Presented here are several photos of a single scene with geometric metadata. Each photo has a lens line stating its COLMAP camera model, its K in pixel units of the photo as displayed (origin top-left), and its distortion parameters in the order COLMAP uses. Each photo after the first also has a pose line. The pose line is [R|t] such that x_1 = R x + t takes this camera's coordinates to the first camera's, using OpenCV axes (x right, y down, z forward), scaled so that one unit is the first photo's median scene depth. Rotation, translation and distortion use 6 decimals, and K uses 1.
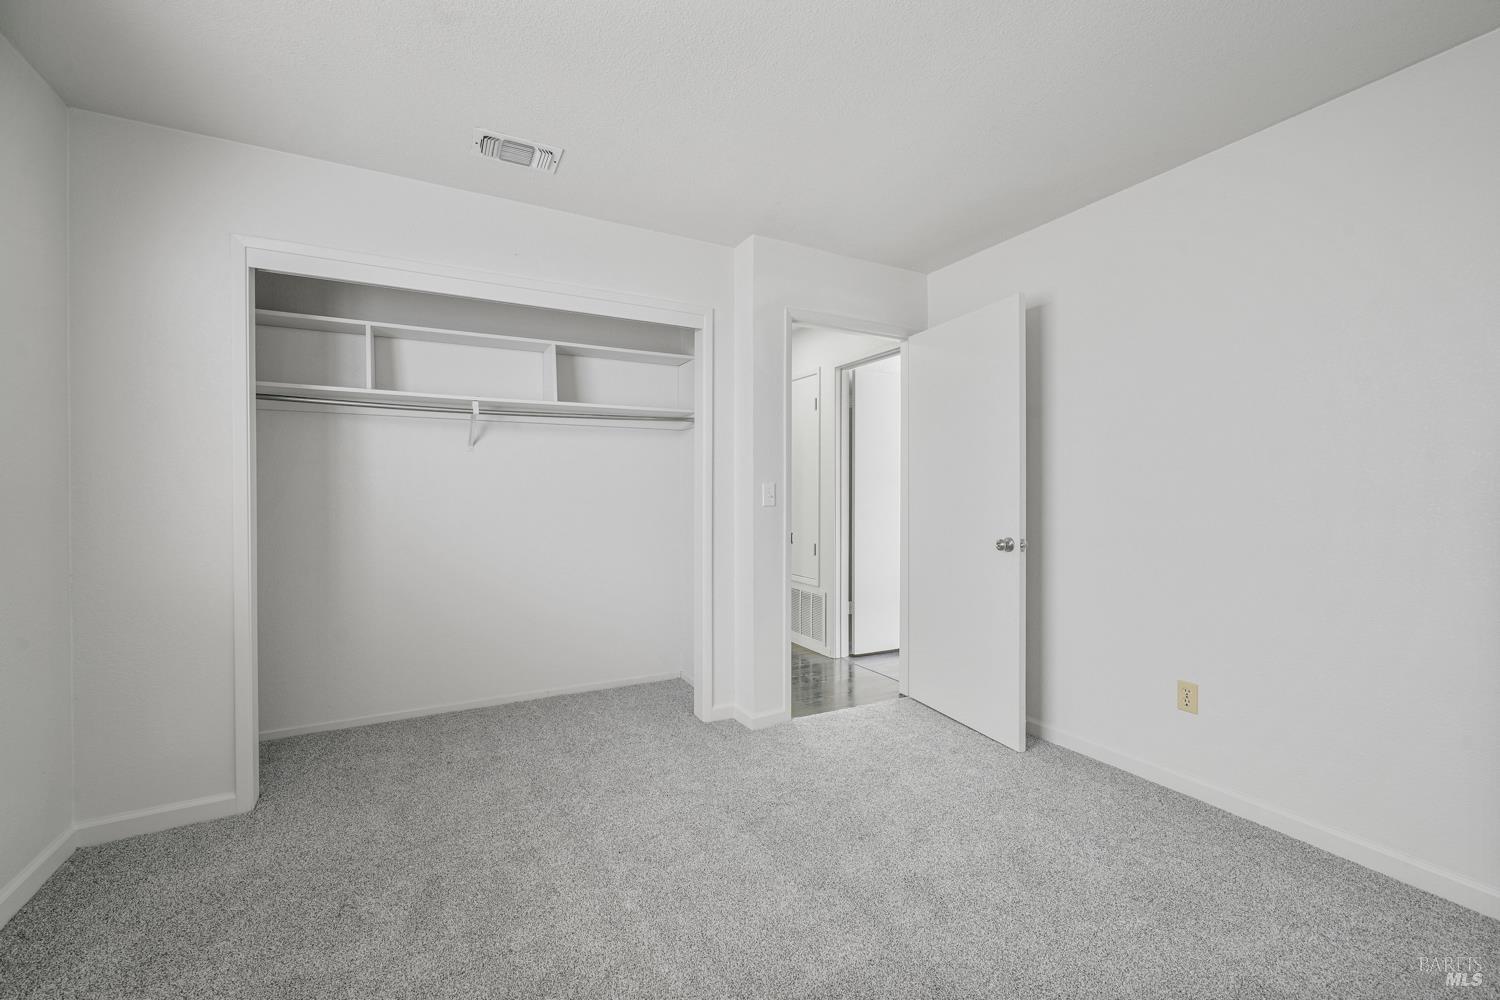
lens RADIAL K [[610.2, 0, 751.2], [0, 610.2, 499.2], [0, 0, 1]] dist [-0.001543, -0.000668]
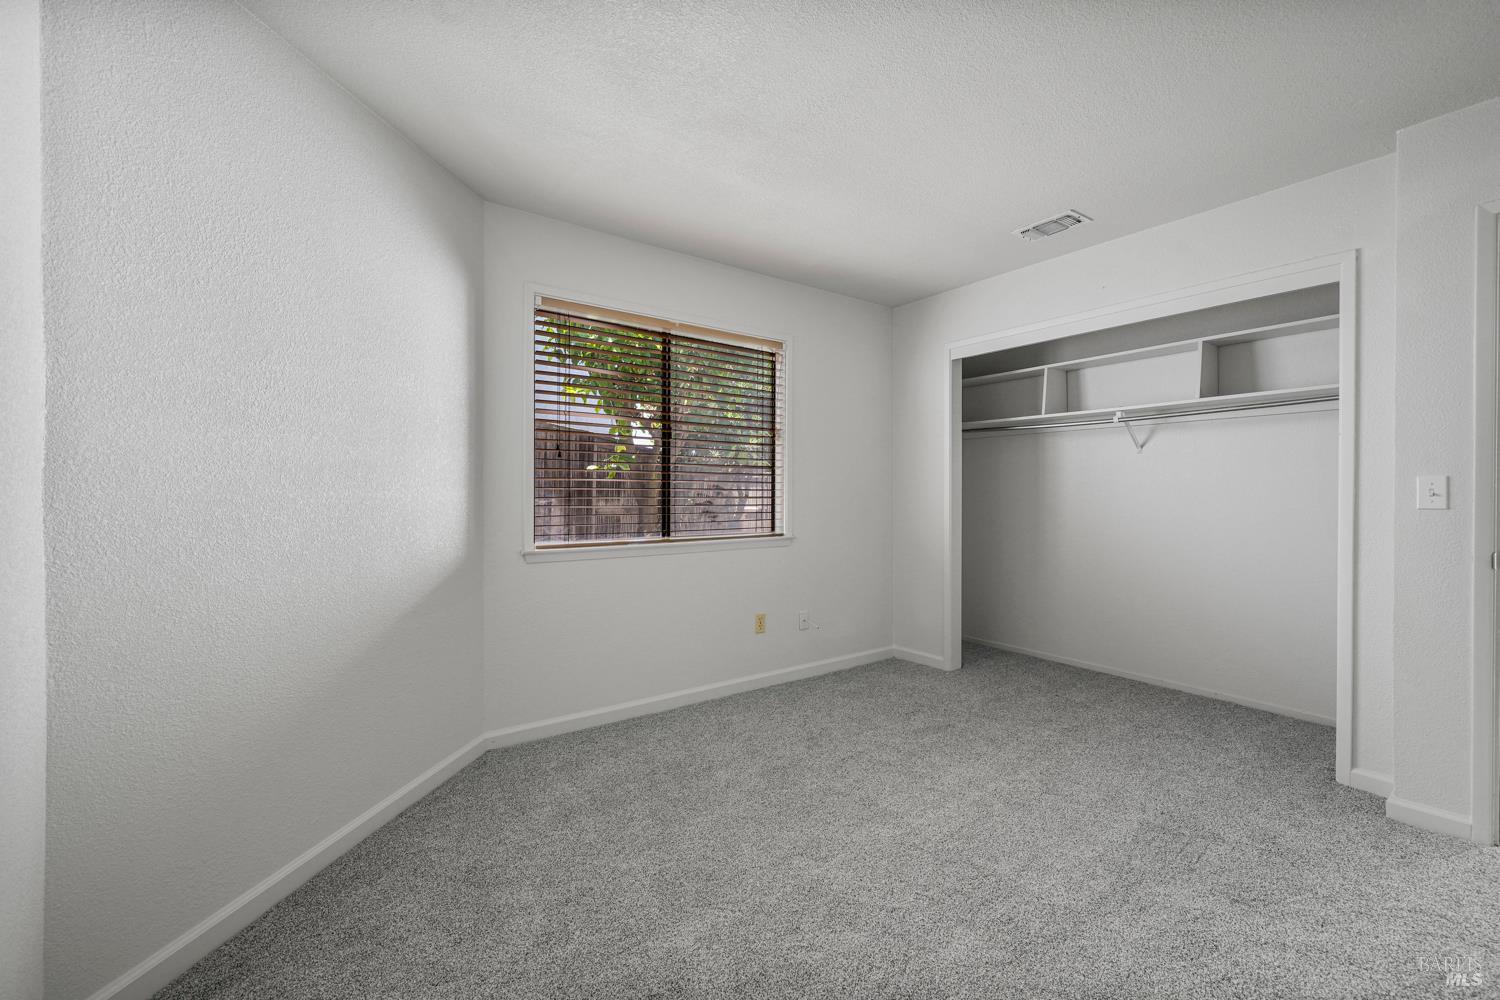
lens RADIAL K [[610.2, 0, 749.4], [0, 610.2, 494.0], [0, 0, 1]] dist [-0.001543, -0.000668]
pose [[0.123859, 0.006940, -0.992276, 0.620176], [-0.014806, 0.999877, 0.005145, 0.002593], [0.992189, 0.014054, 0.123946, 0.152931]]
